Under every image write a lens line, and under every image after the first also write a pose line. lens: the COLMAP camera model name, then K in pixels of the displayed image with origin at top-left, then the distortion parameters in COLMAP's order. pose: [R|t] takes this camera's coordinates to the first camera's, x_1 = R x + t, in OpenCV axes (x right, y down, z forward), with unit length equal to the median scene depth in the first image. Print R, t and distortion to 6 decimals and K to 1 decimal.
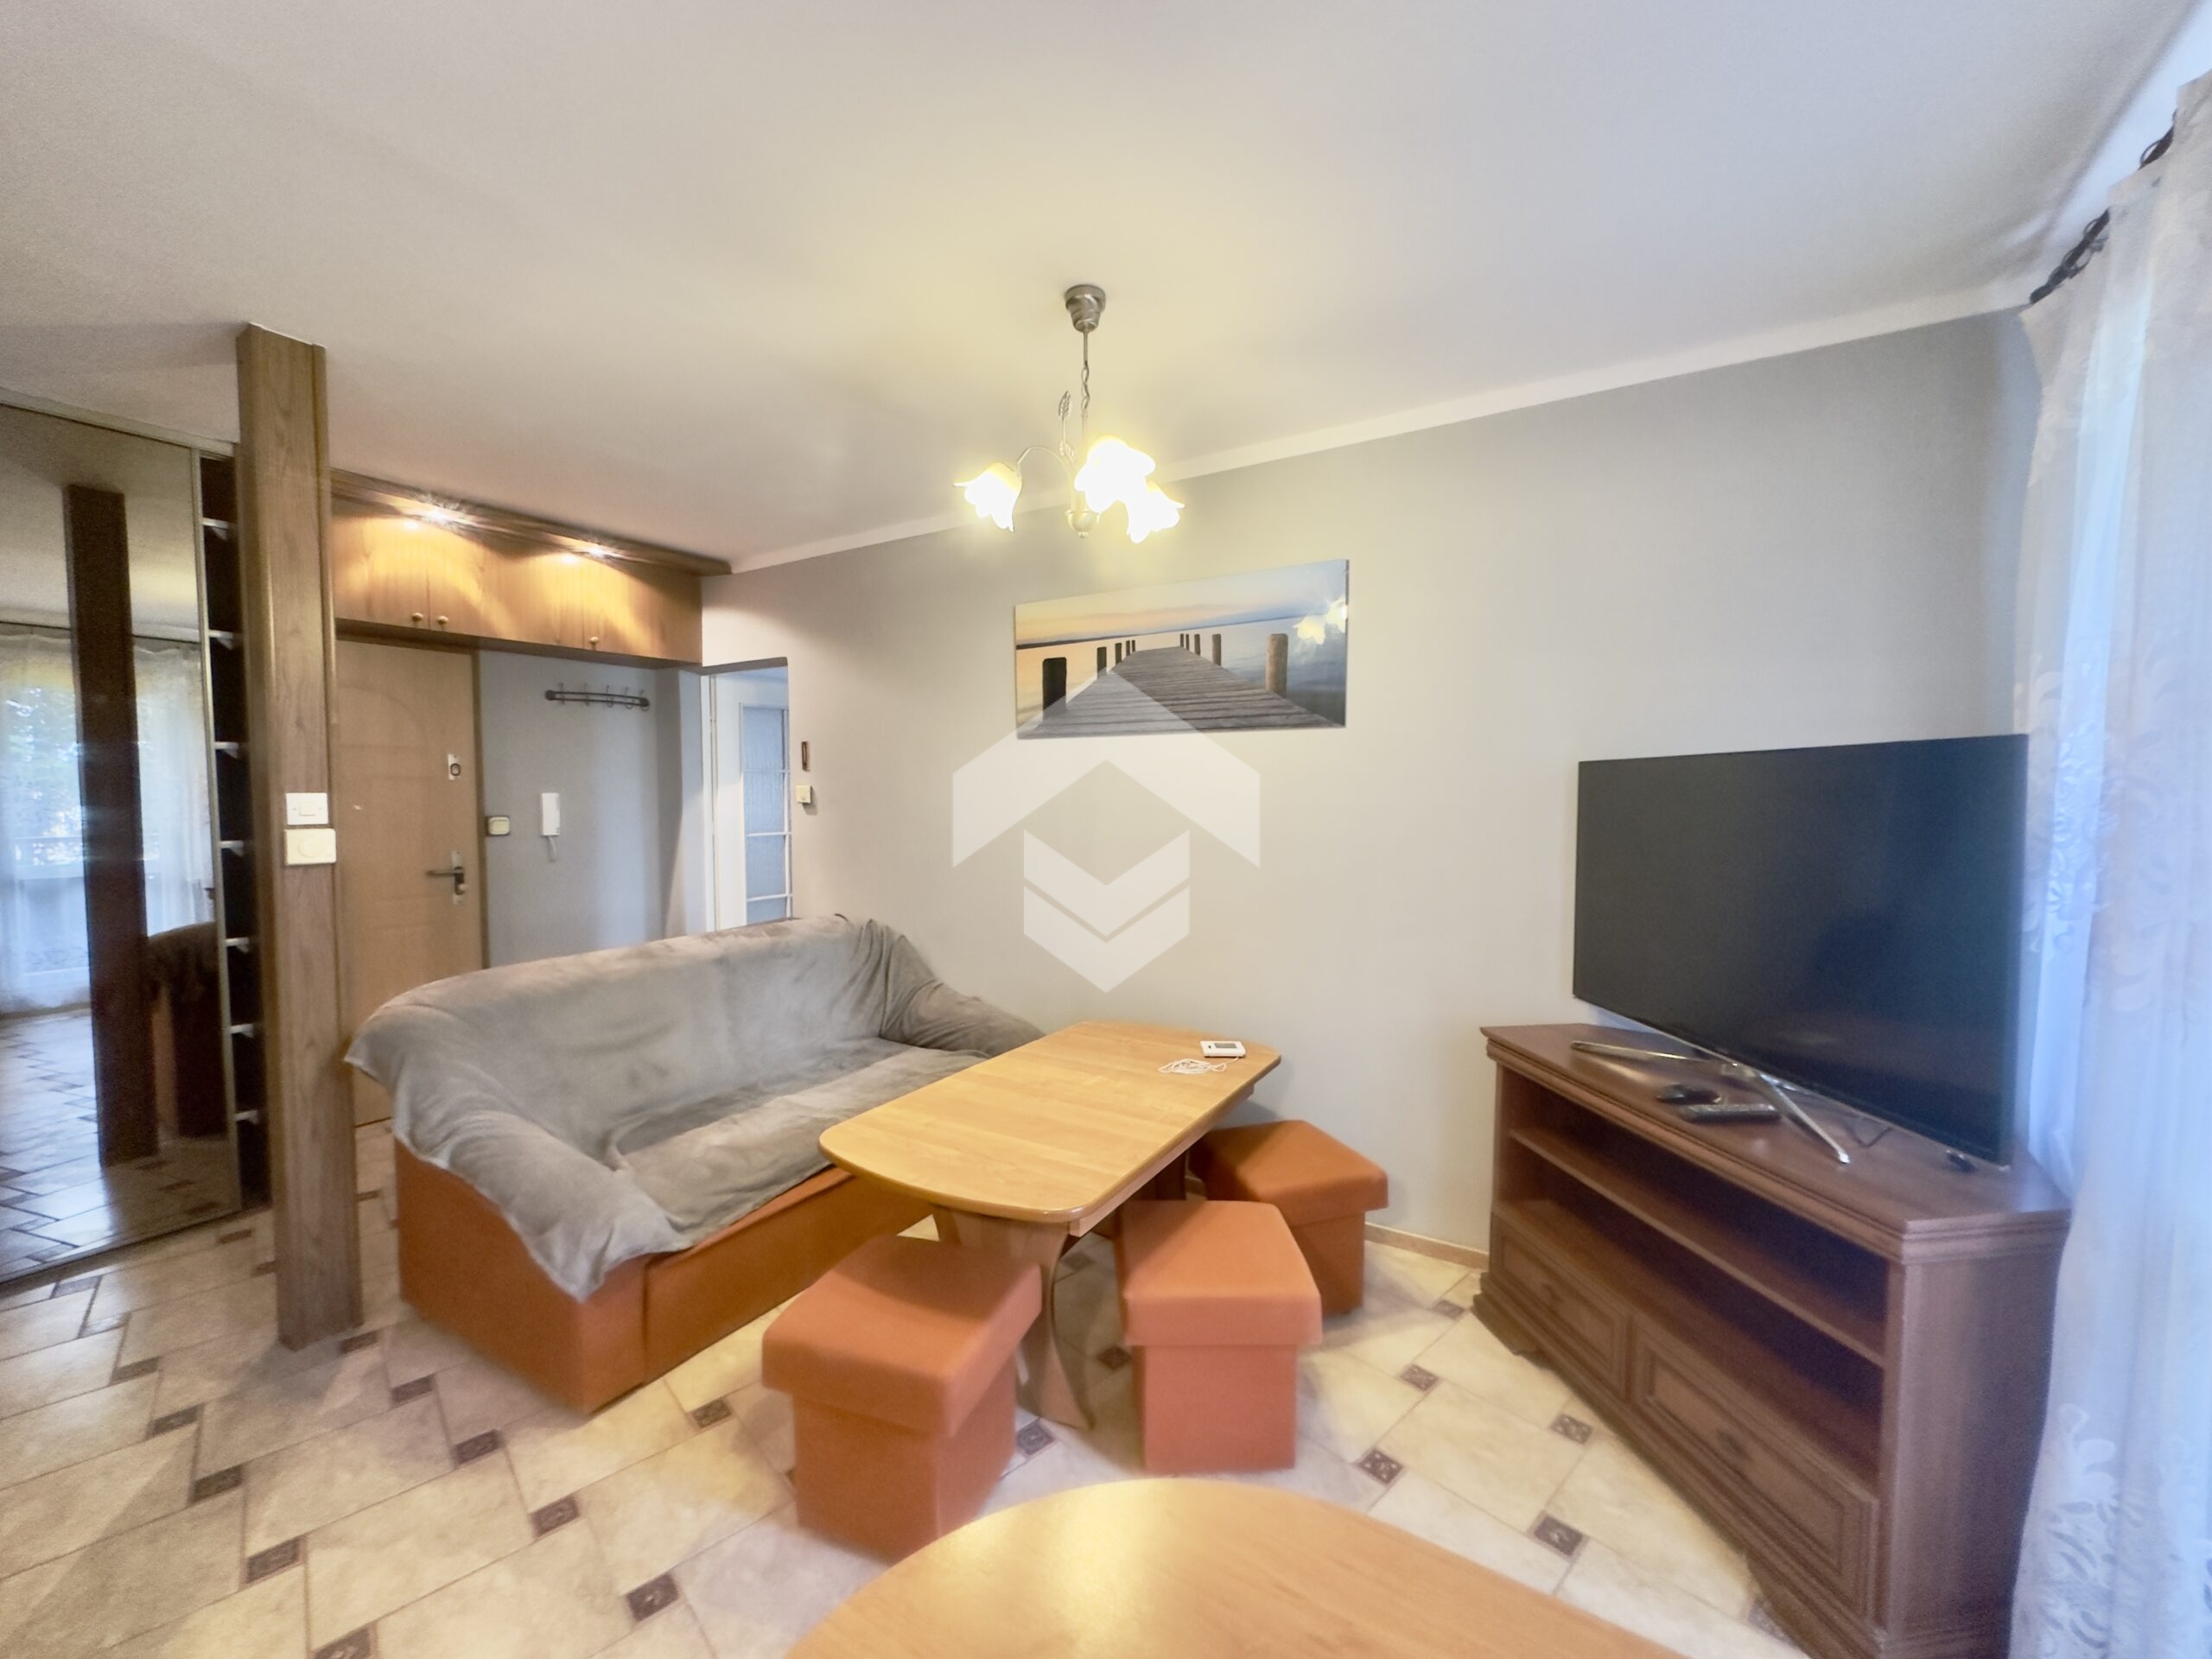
lens RADIAL K [[882.4, 0, 1104.7], [0, 882.4, 830.4], [0, 0, 1]] dist [-0.002425, 0.000204]
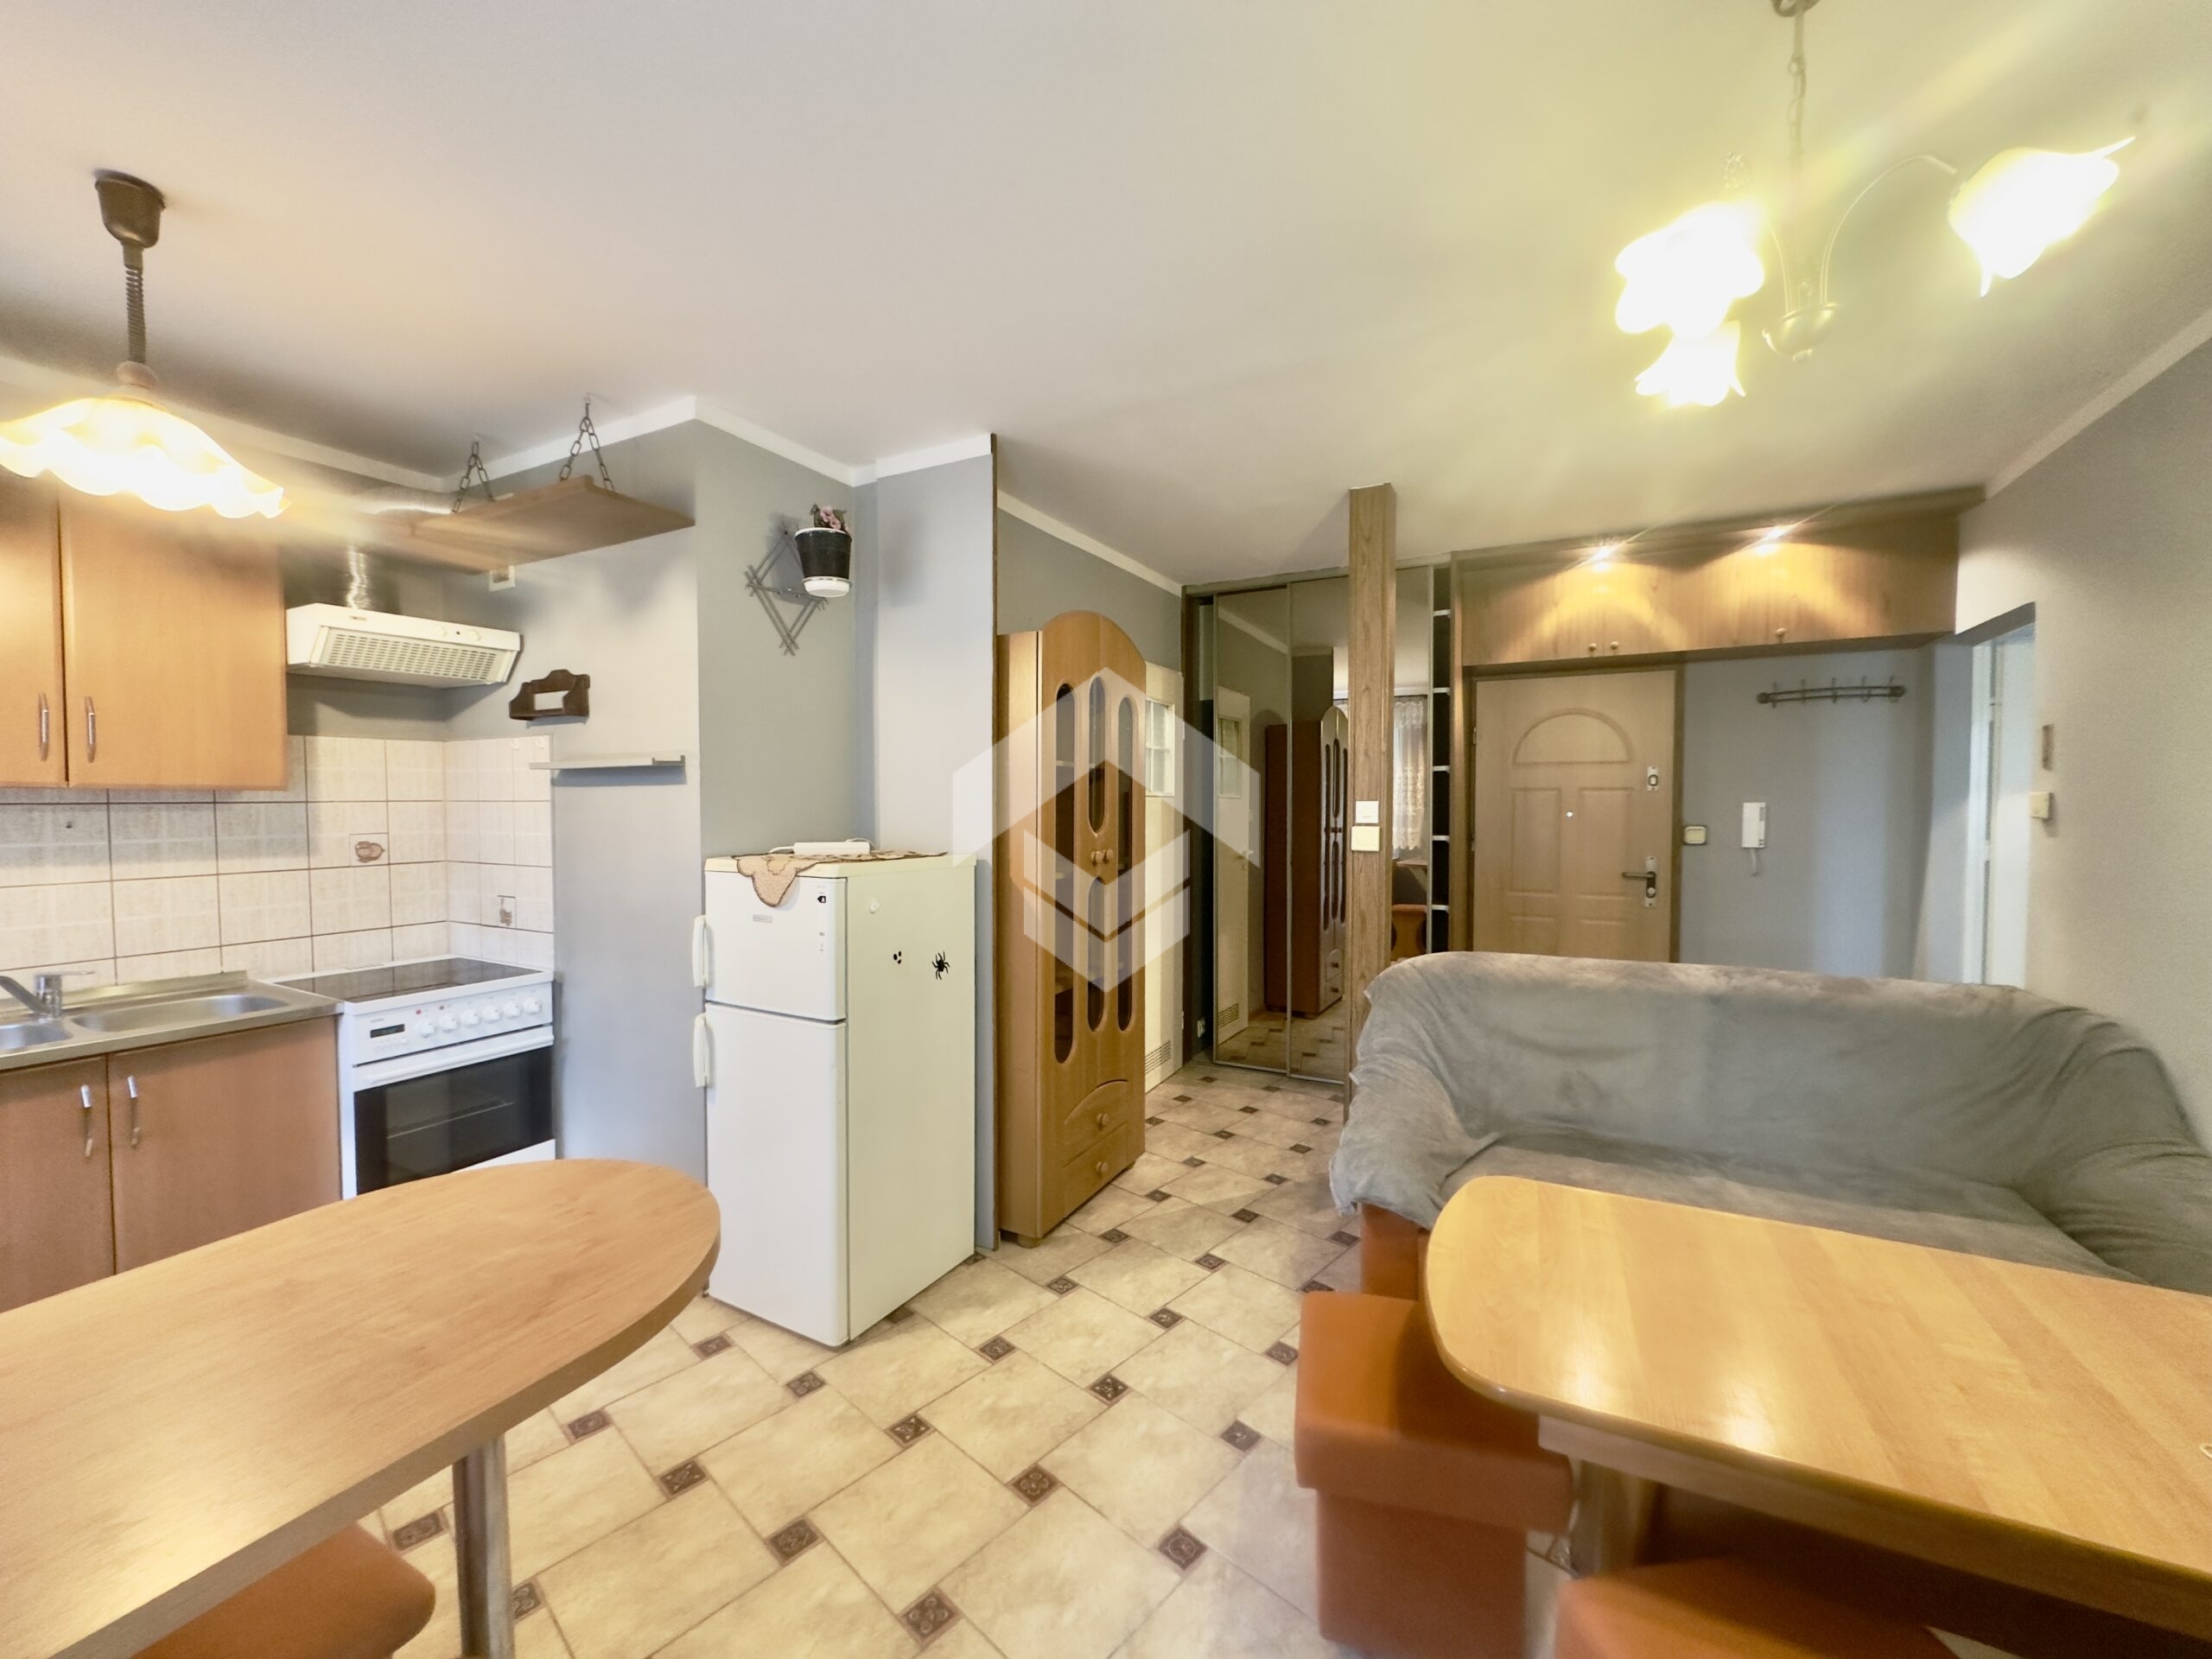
lens RADIAL K [[876.9, 0, 1107.5], [0, 876.9, 831.0], [0, 0, 1]] dist [-0.003429, -0.000190]
pose [[0.076779, 0.034130, -0.996464, 0.396918], [-0.045552, 0.998490, 0.030690, -0.014903], [0.996007, 0.043035, 0.078218, 0.386220]]
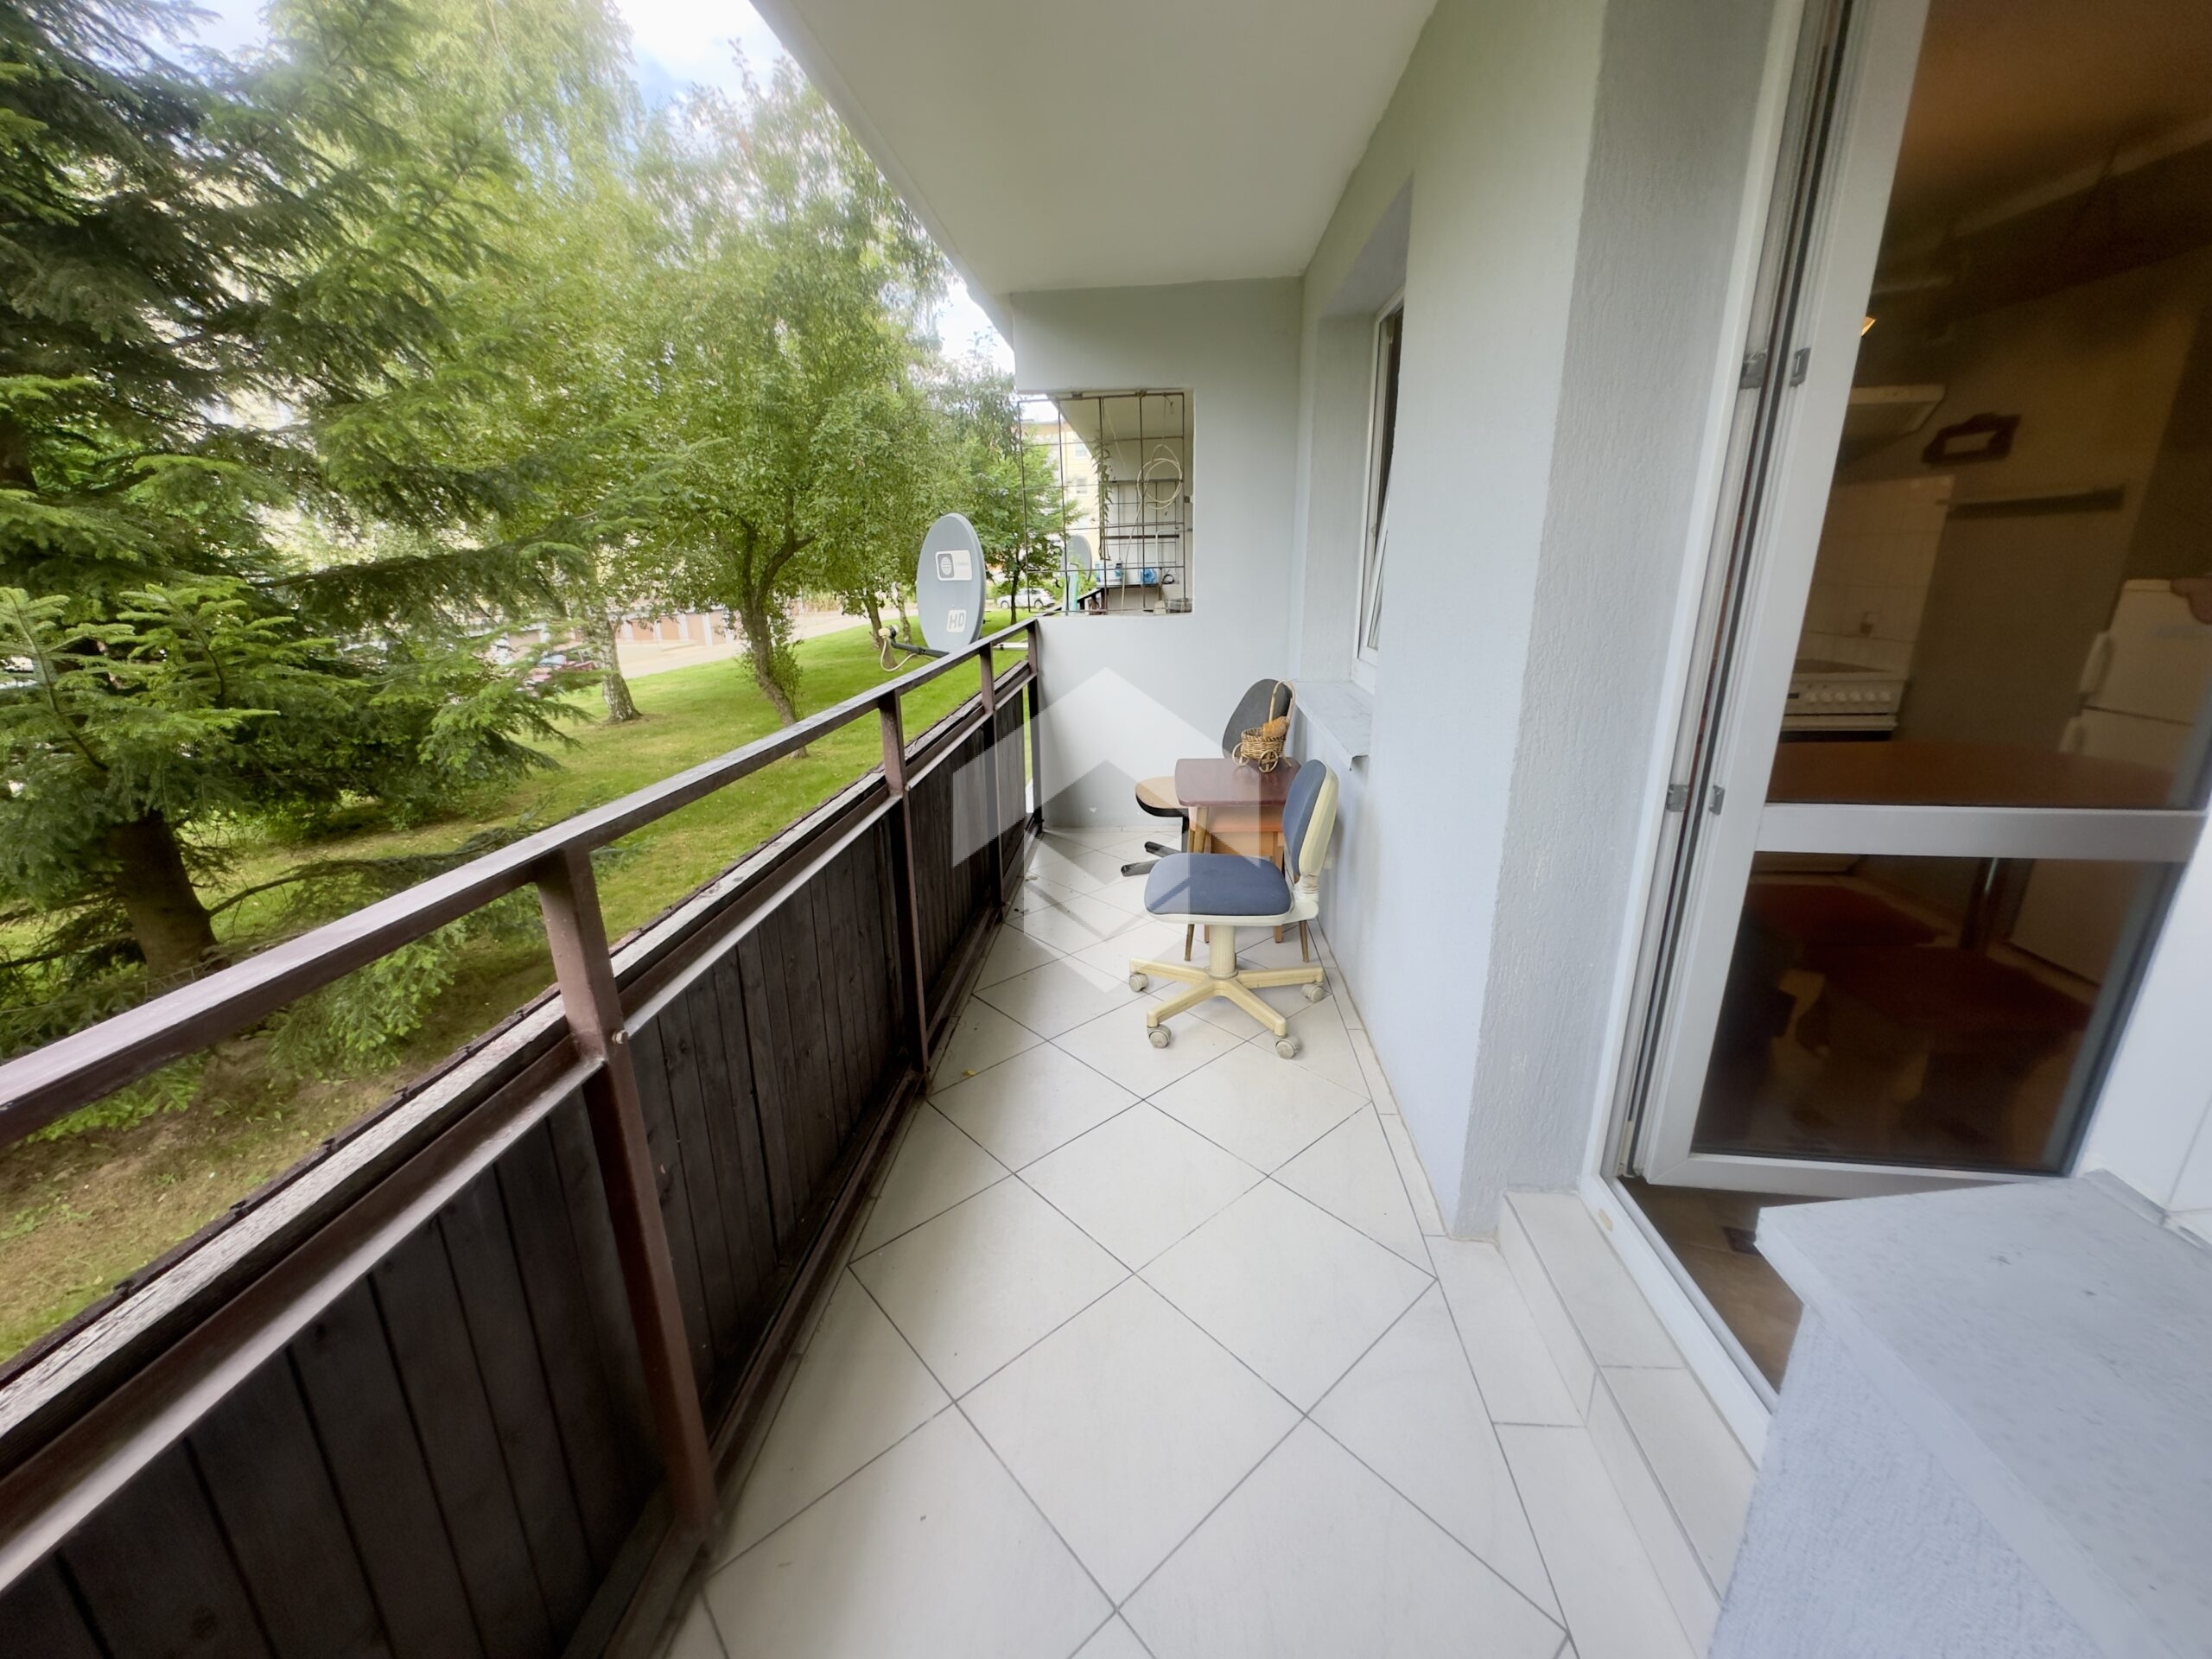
lens RADIAL K [[884.9, 0, 1101.8], [0, 884.9, 830.5], [0, 0, 1]] dist [0.000238, 0.000027]
pose [[-0.879148, 0.154147, -0.450929, 1.018011], [-0.003388, 0.944194, 0.329371, 0.001407], [0.476536, 0.291094, -0.829565, 0.415198]]
